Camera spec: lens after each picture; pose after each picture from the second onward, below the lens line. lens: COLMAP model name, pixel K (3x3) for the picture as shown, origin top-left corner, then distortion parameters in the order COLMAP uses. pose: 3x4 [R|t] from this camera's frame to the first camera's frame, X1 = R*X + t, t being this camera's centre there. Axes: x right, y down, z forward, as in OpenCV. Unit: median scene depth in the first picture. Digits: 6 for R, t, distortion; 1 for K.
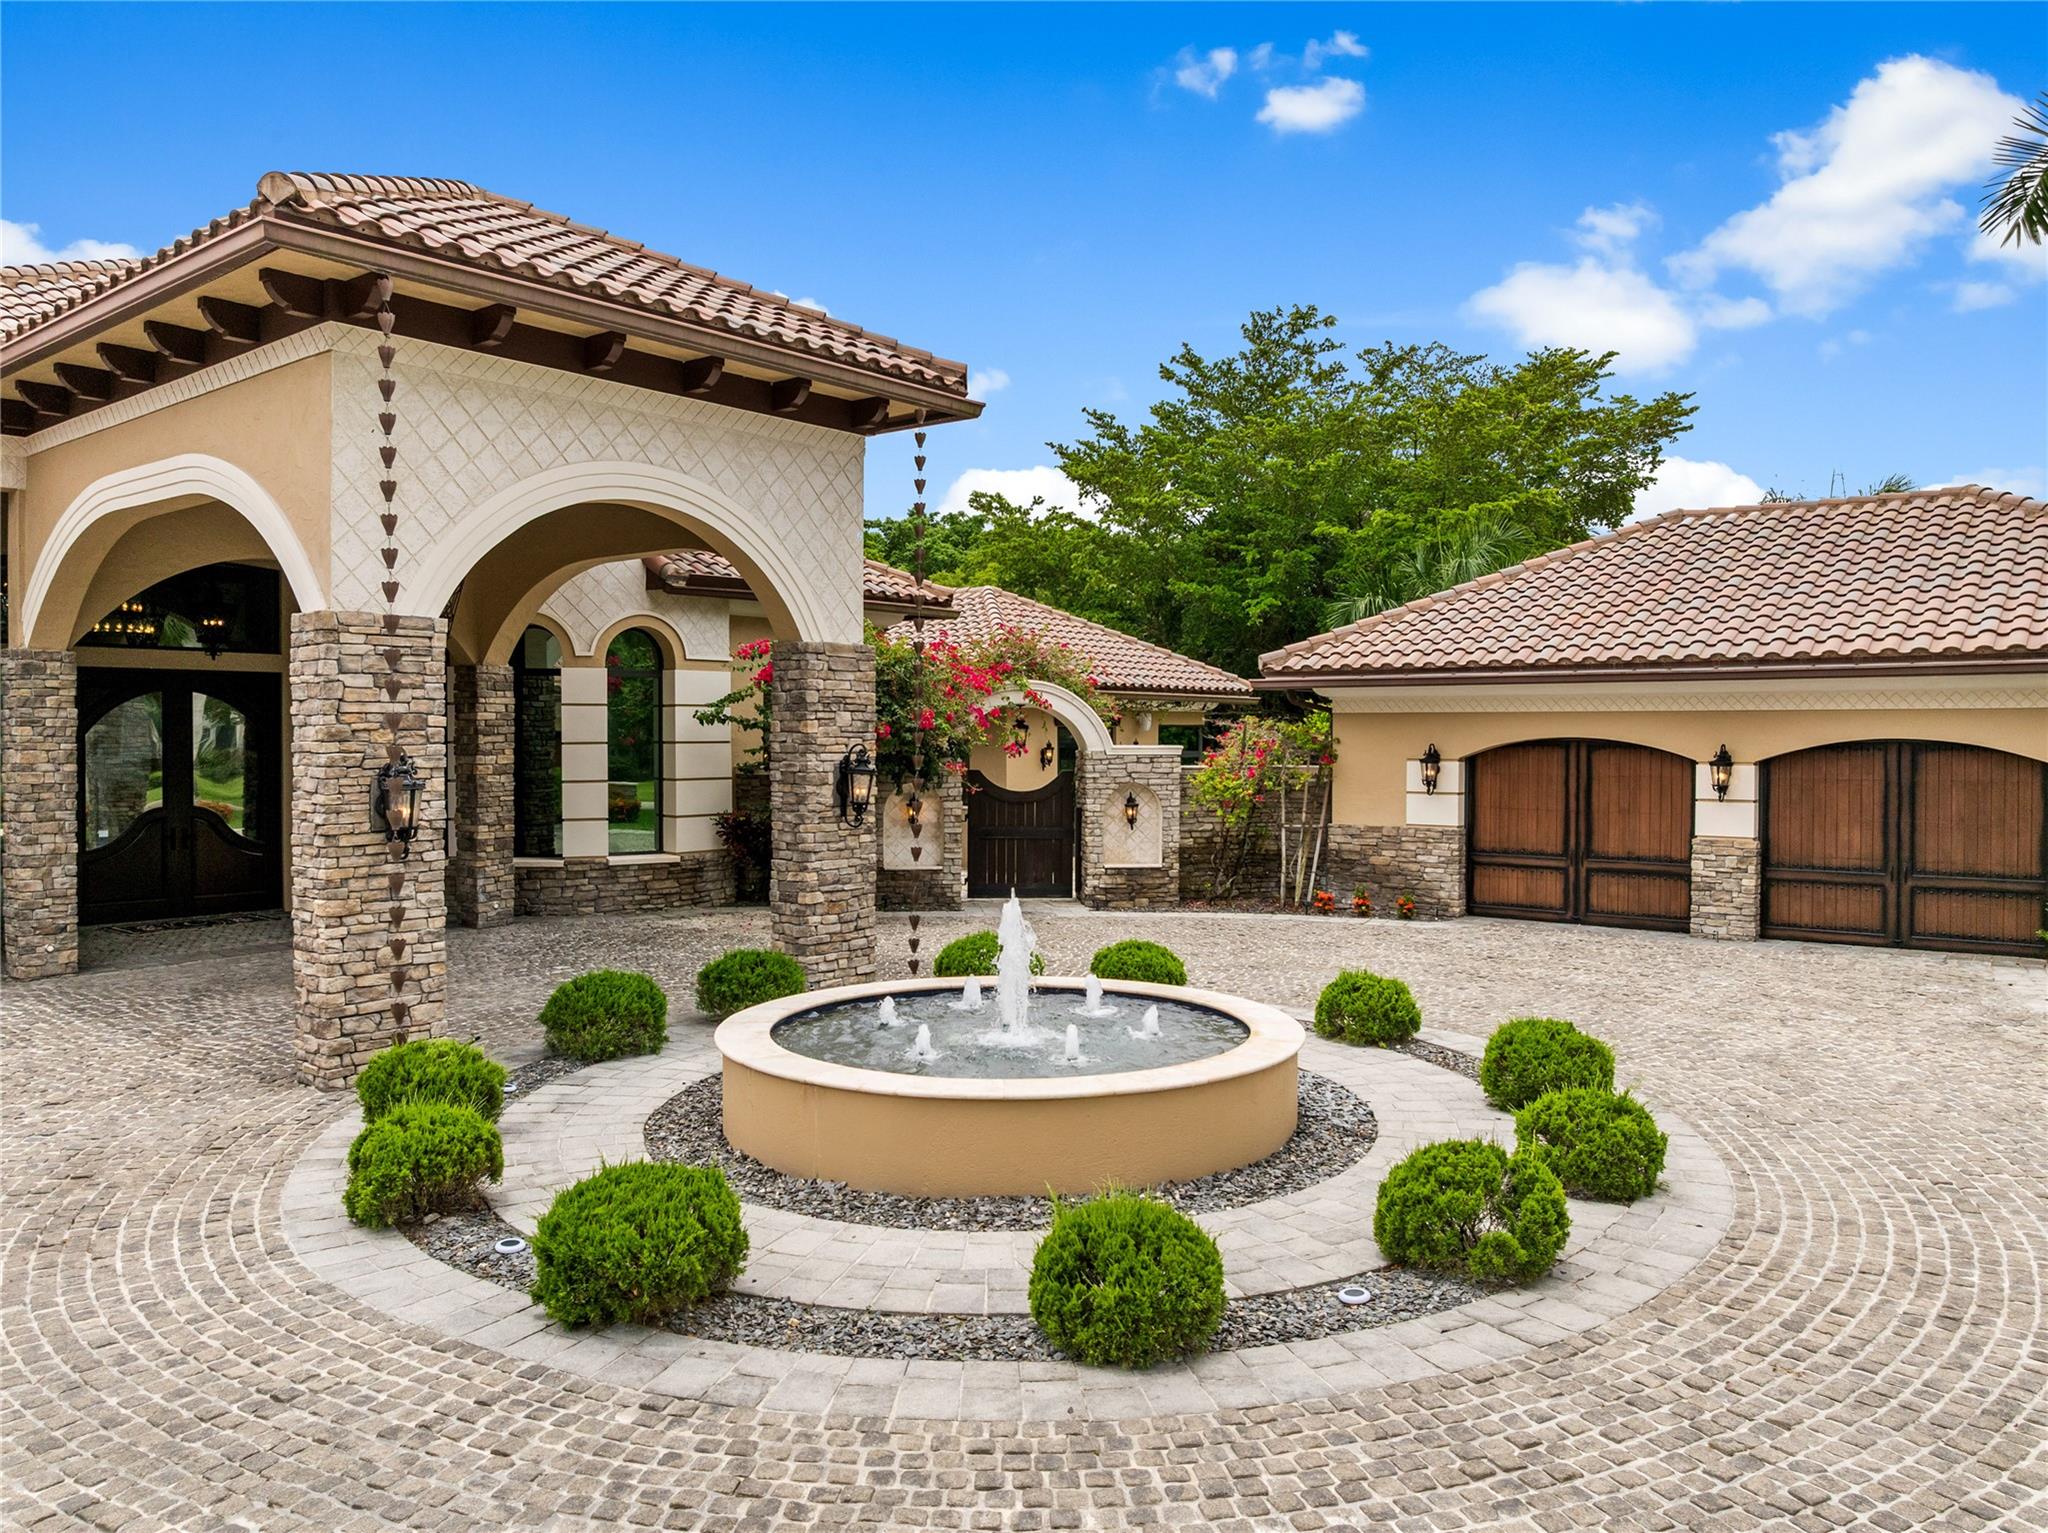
lens RADIAL K [[1494.8, 0, 1019.7], [0, 1494.8, 755.6], [0, 0, 1]] dist [-0.031516, -0.008206]
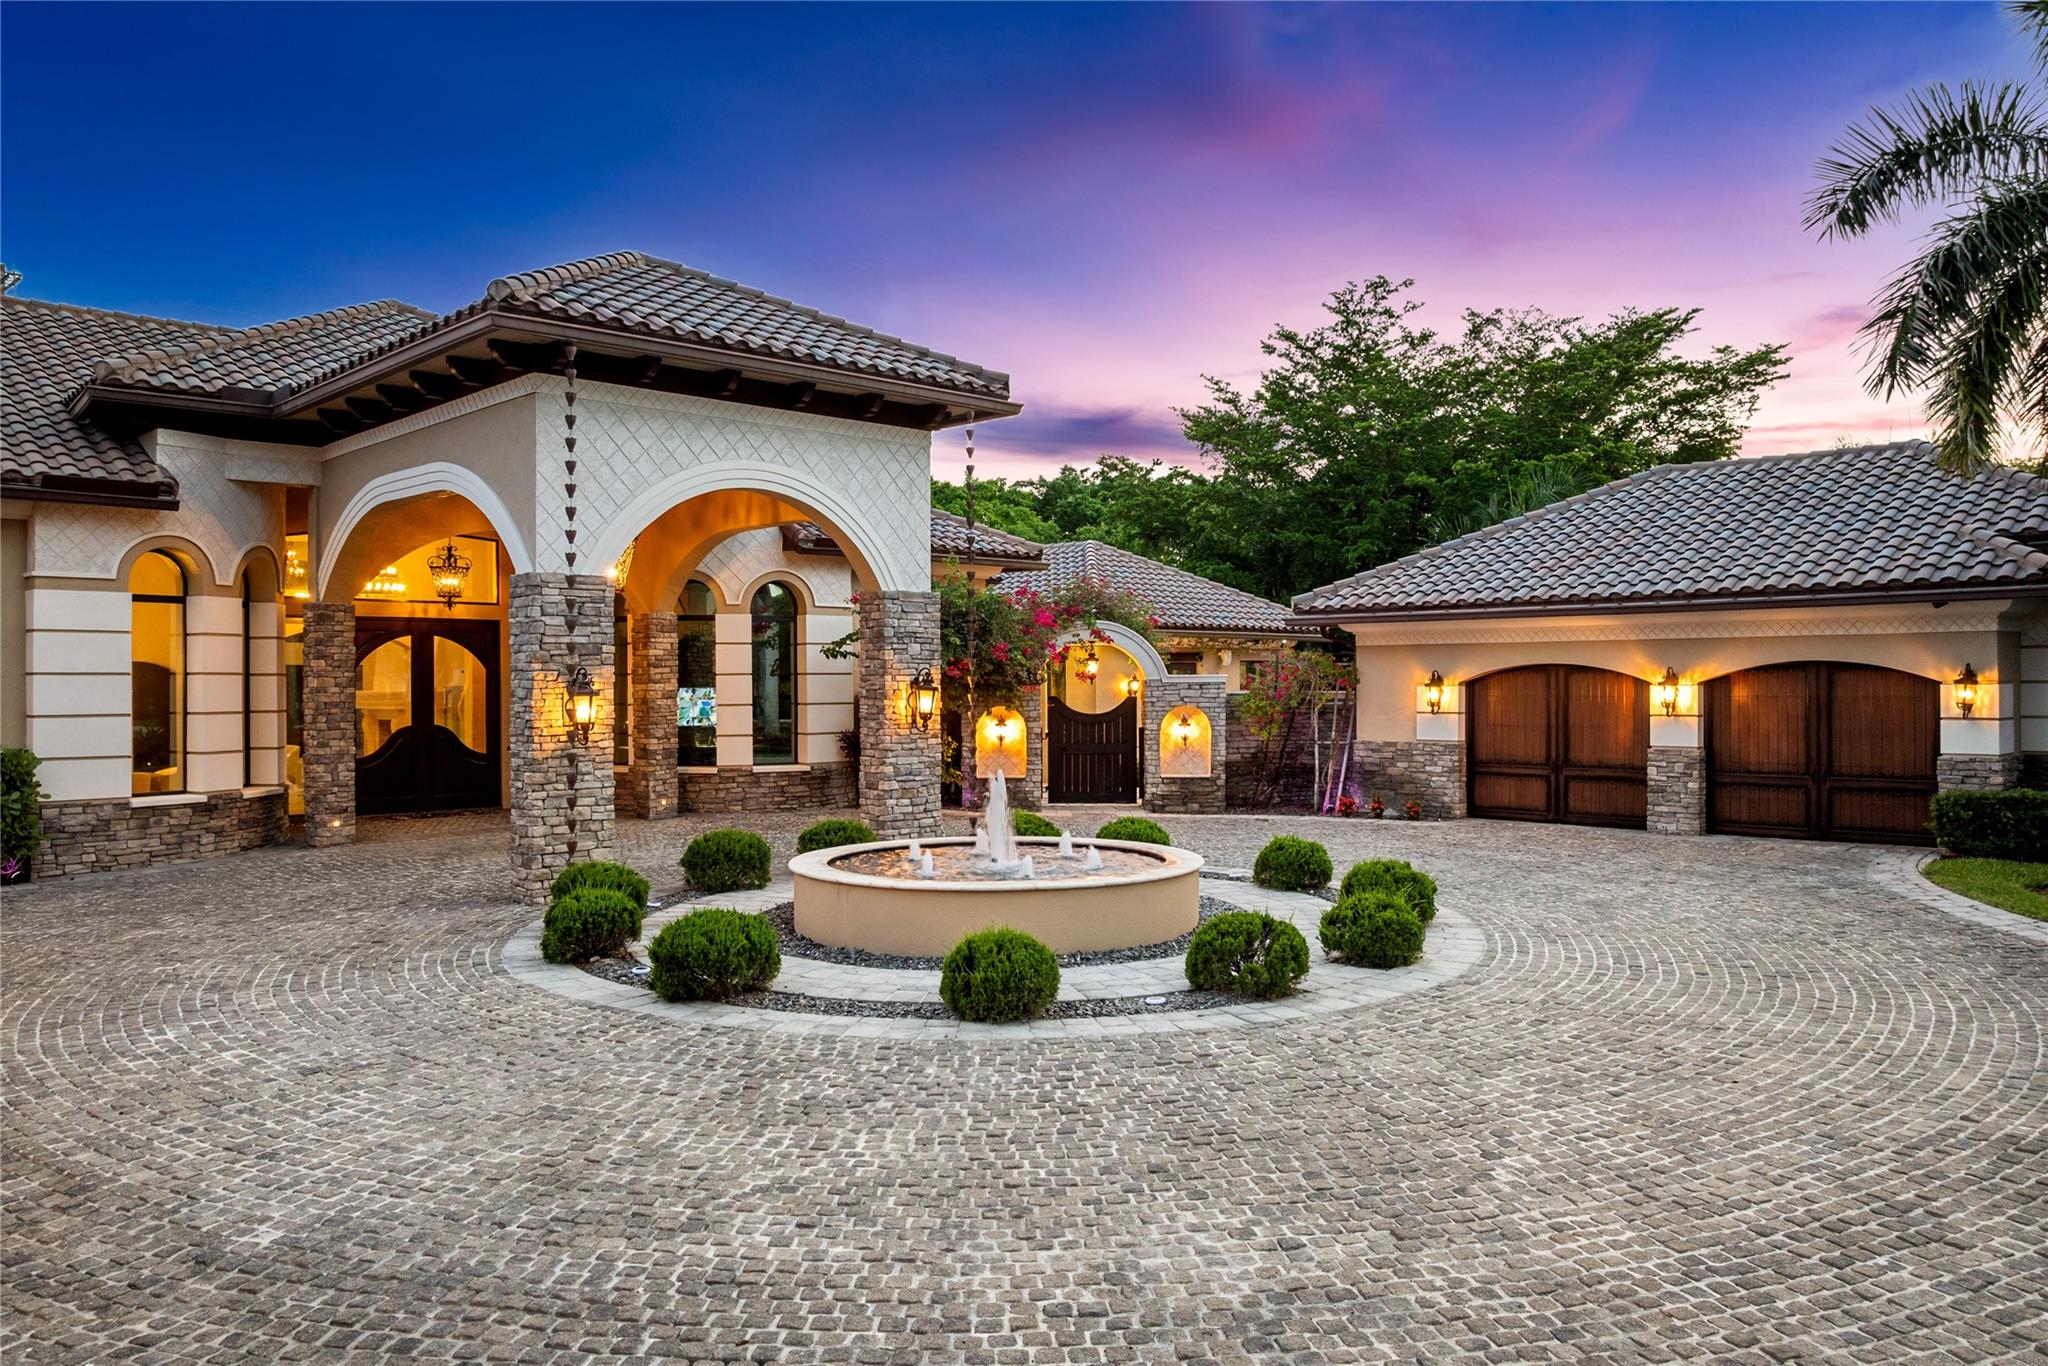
lens RADIAL K [[1481.3, 0, 1019.7], [0, 1481.3, 680.1], [0, 0, 1]] dist [-0.020800, -0.002385]
pose [[0.992514, -0.006066, -0.121981, 0.129032], [0.004072, 0.999854, -0.016585, 0.024063], [0.122063, 0.015964, 0.992394, -0.267384]]
